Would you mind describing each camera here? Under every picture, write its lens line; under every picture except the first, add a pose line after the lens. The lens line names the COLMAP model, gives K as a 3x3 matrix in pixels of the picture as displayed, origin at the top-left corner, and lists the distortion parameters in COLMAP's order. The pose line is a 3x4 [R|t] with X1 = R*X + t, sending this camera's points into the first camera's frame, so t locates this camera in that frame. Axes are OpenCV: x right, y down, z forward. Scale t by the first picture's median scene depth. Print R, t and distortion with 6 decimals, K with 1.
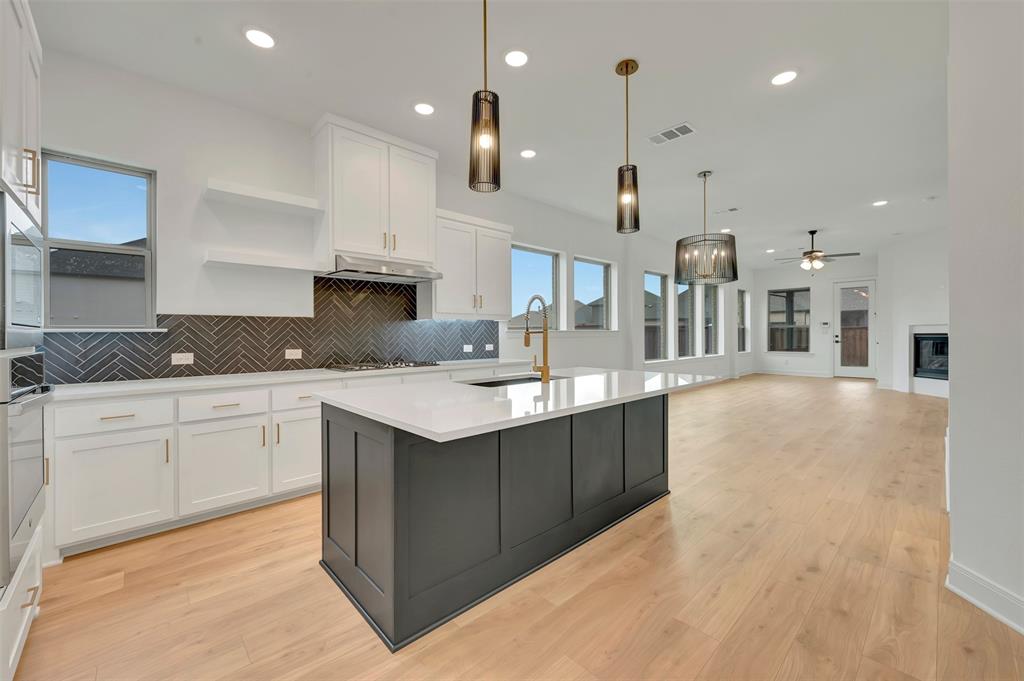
lens RADIAL K [[403.9, 0, 513.7], [0, 403.9, 334.8], [0, 0, 1]] dist [0.001662, -0.000665]
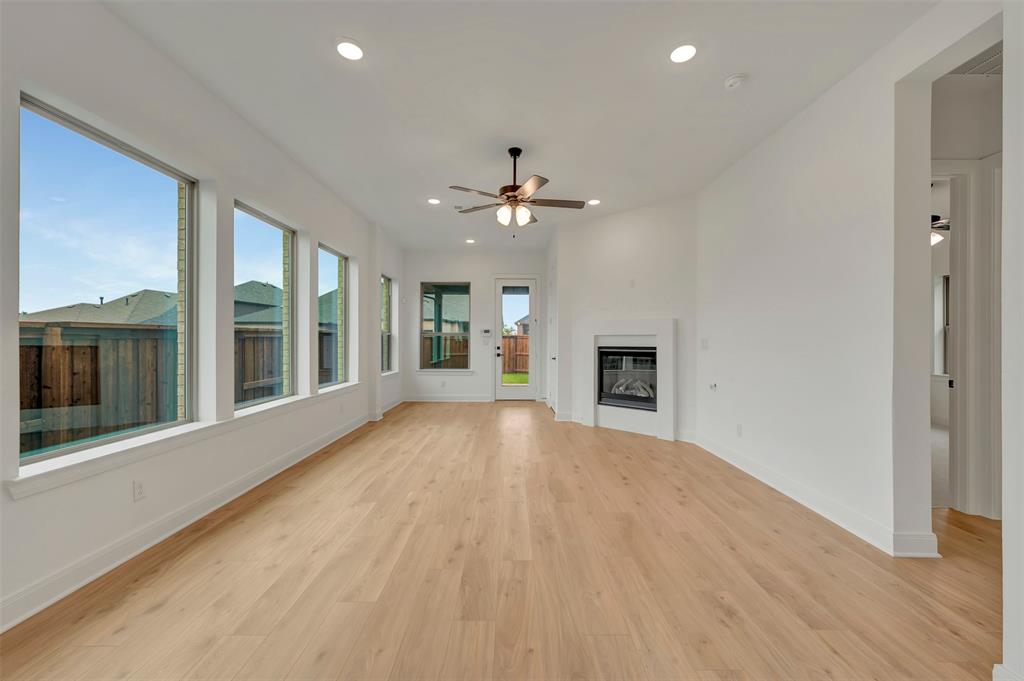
lens RADIAL K [[403.9, 0, 512.8], [0, 403.9, 338.0], [0, 0, 1]] dist [0.001662, -0.000665]
pose [[0.680478, 0.010531, 0.732693, 0.452718], [-0.005016, 0.999940, -0.009714, -0.013874], [-0.732751, 0.002935, 0.680490, 0.817360]]
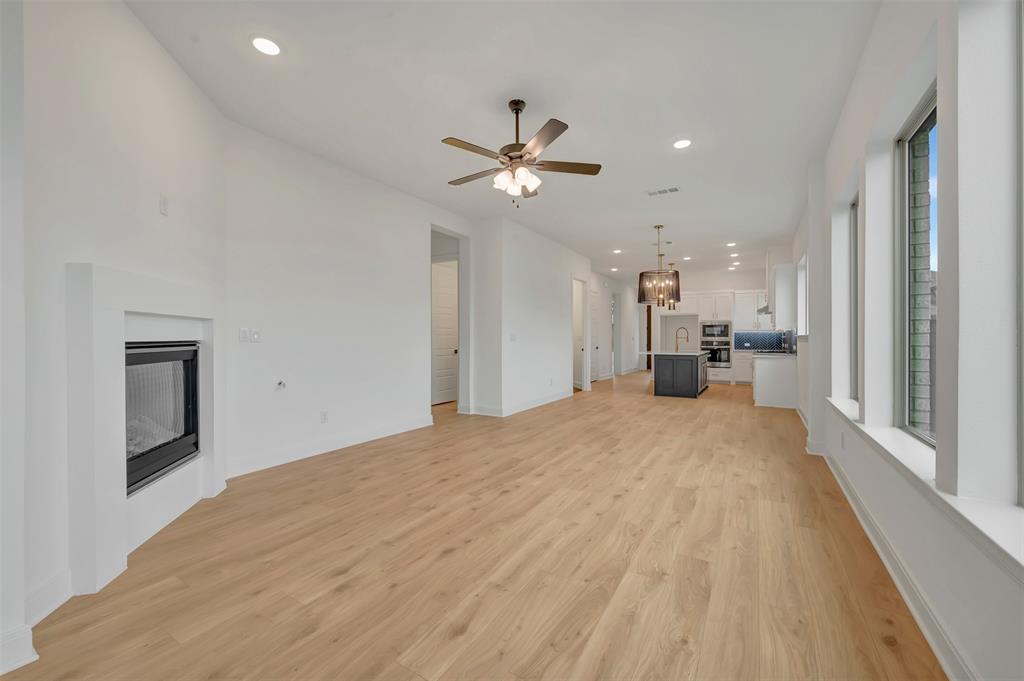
lens RADIAL K [[403.9, 0, 514.3], [0, 403.9, 334.6], [0, 0, 1]] dist [0.001662, -0.000665]
pose [[-0.961072, 0.002245, -0.276290, 1.086267], [0.004326, 0.999967, -0.006922, -0.007294], [0.276265, -0.007848, -0.961049, 1.782092]]
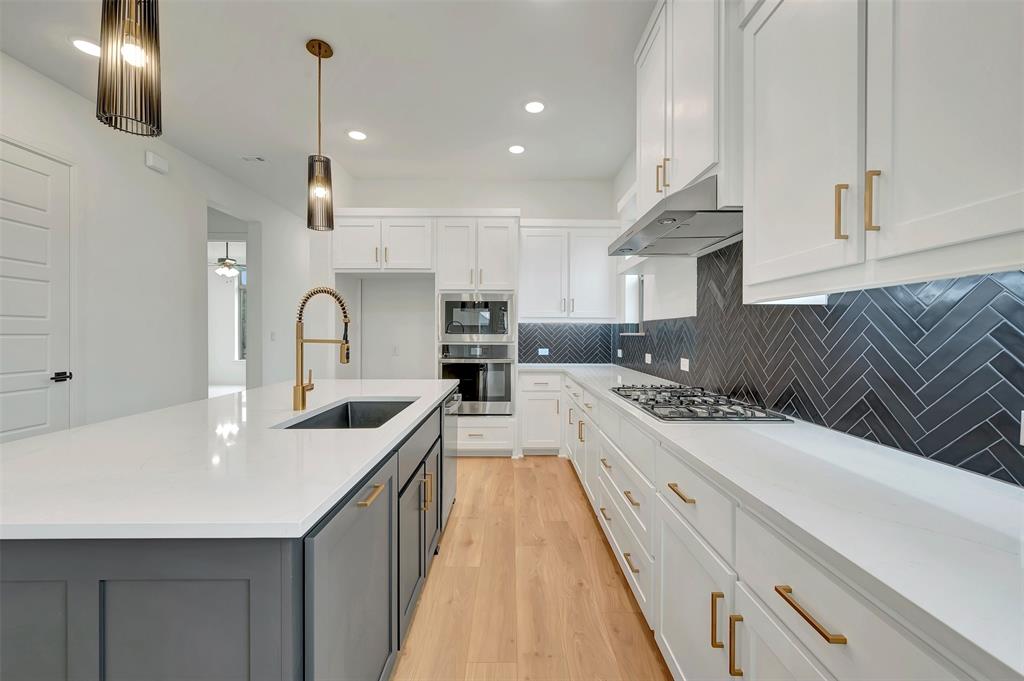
lens RADIAL K [[403.9, 0, 514.1], [0, 403.9, 333.1], [0, 0, 1]] dist [0.001662, -0.000665]
pose [[-0.676625, 0.005629, -0.736306, 0.154310], [0.000537, 0.999974, 0.007152, -0.011253], [0.736327, 0.004443, -0.676611, 0.771858]]
